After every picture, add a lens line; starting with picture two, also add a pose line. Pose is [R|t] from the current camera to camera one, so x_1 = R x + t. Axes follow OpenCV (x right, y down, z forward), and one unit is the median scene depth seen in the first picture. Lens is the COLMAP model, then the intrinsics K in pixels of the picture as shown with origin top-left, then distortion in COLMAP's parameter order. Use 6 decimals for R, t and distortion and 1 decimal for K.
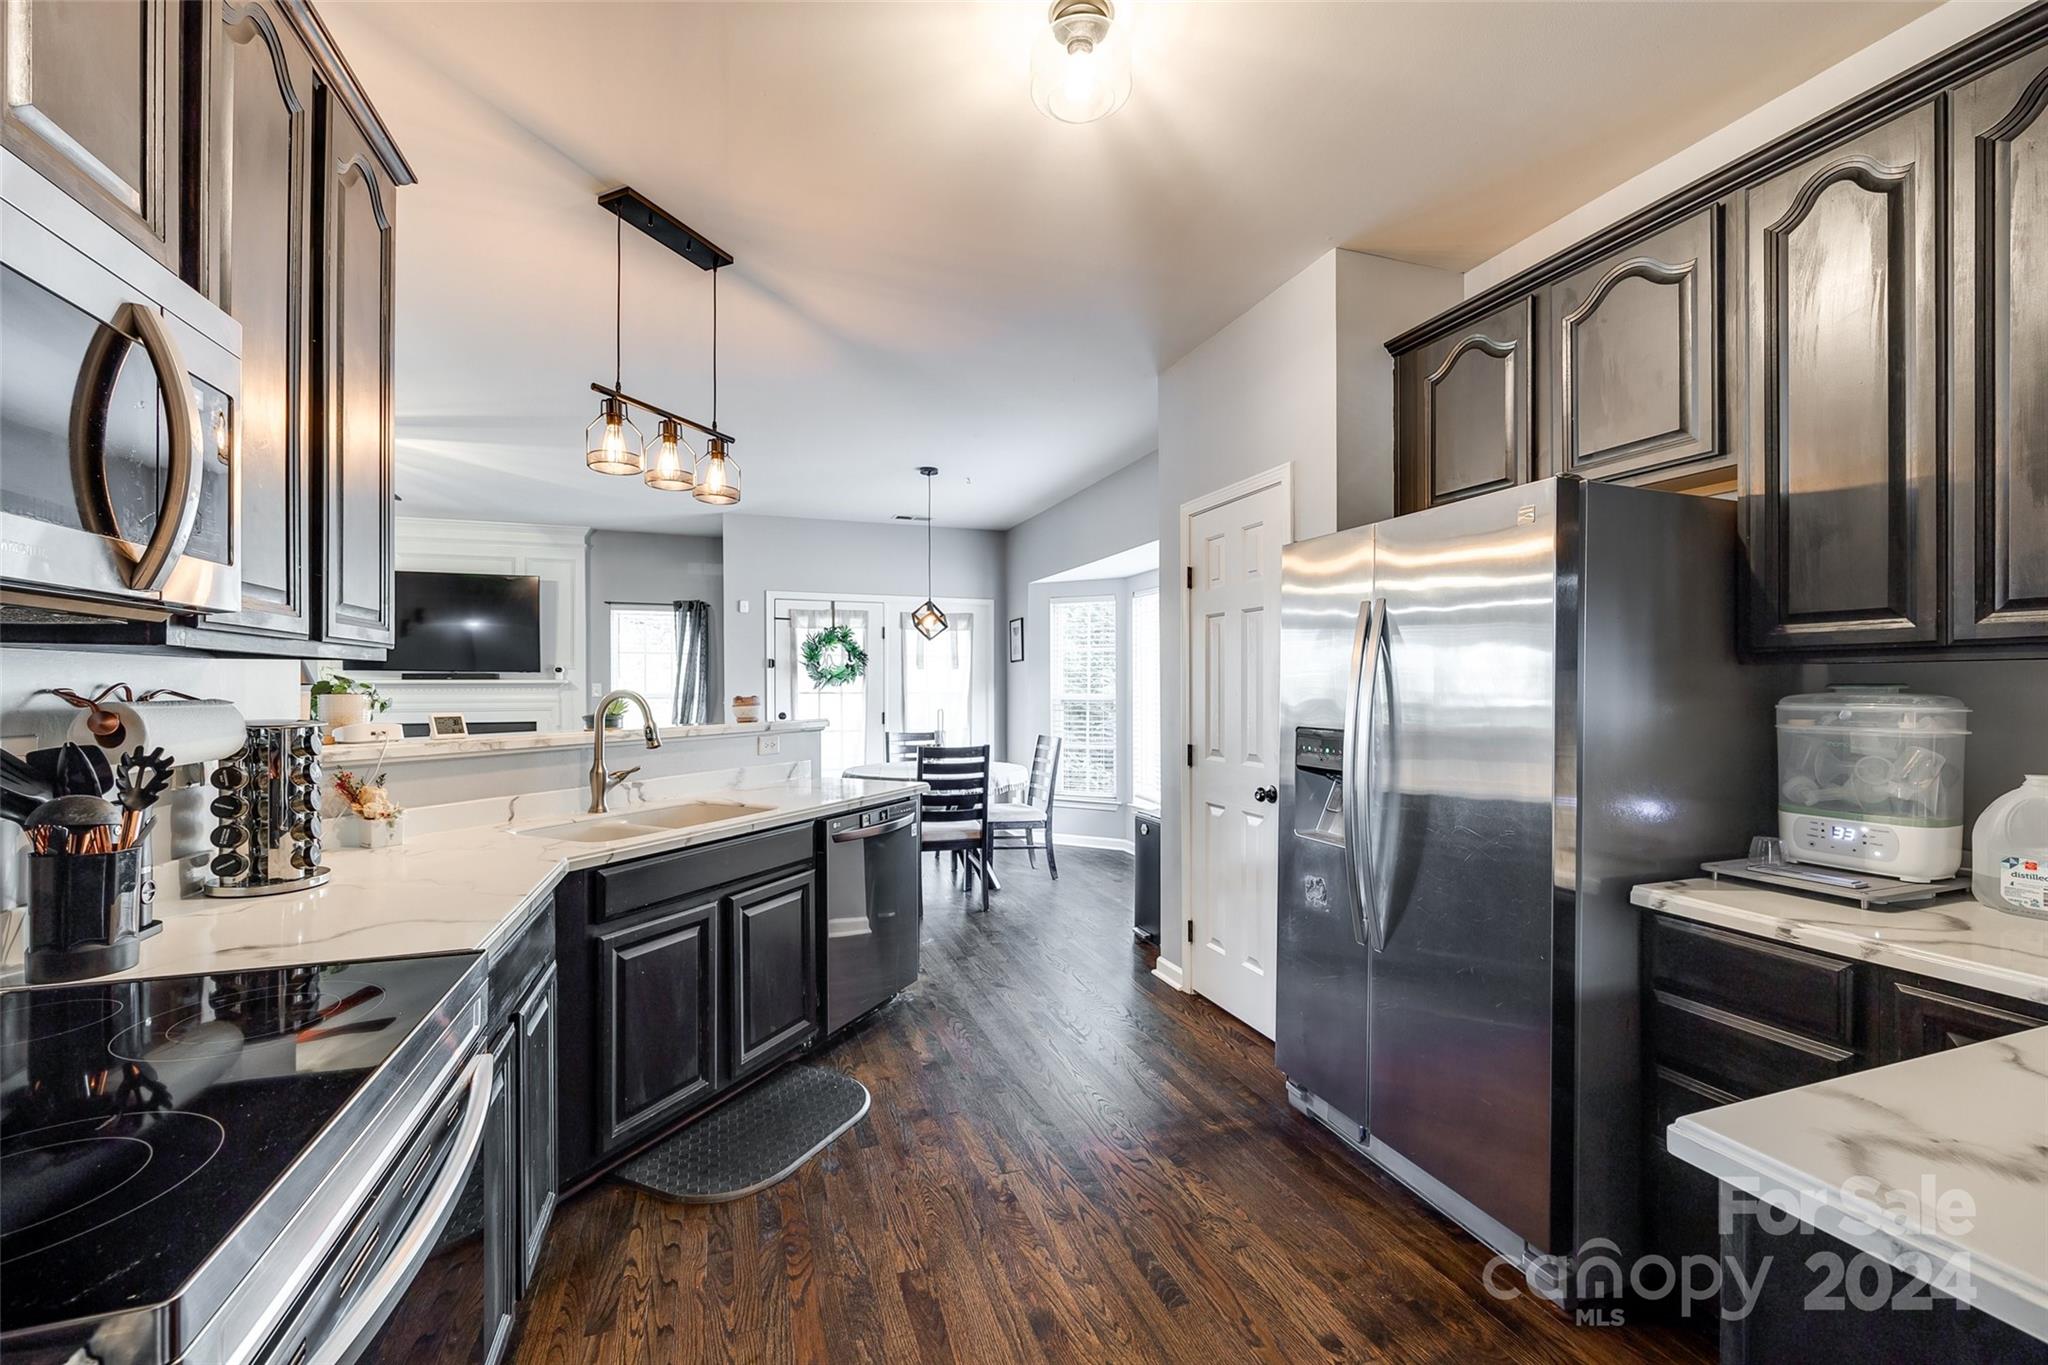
lens RADIAL K [[823.2, 0, 1014.8], [0, 823.2, 679.5], [0, 0, 1]] dist [-0.003096, 0.000324]
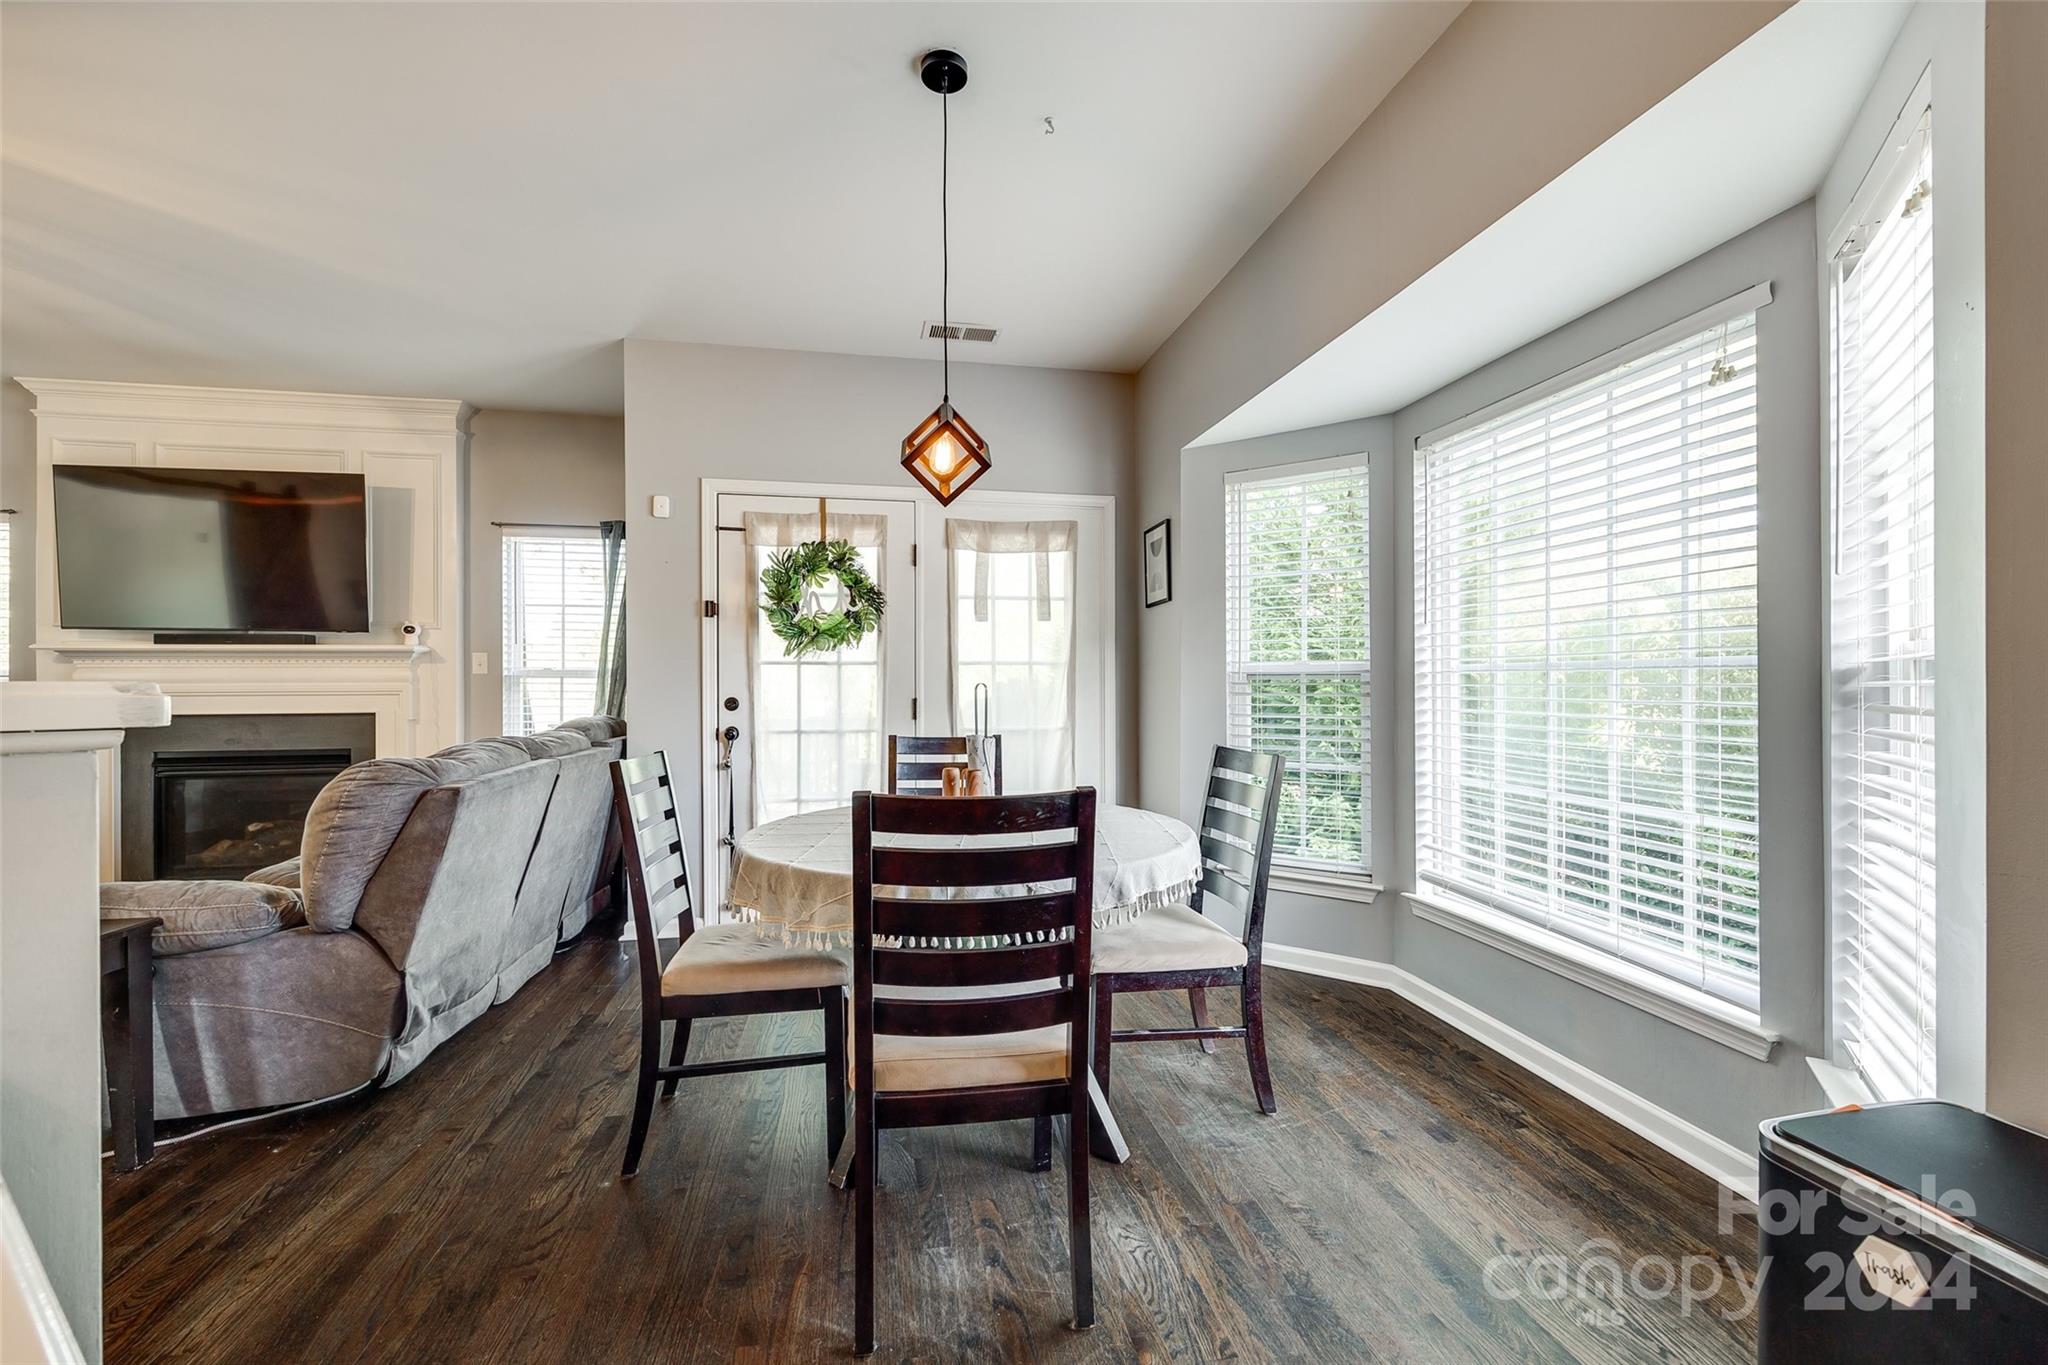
lens RADIAL K [[823.2, 0, 1018.1], [0, 823.2, 681.2], [0, 0, 1]] dist [-0.003096, 0.000324]
pose [[0.989213, -0.001569, -0.146473, -0.009384], [0.002314, 0.999985, 0.004913, 0.026474], [0.146463, -0.005199, 0.989203, 0.473424]]
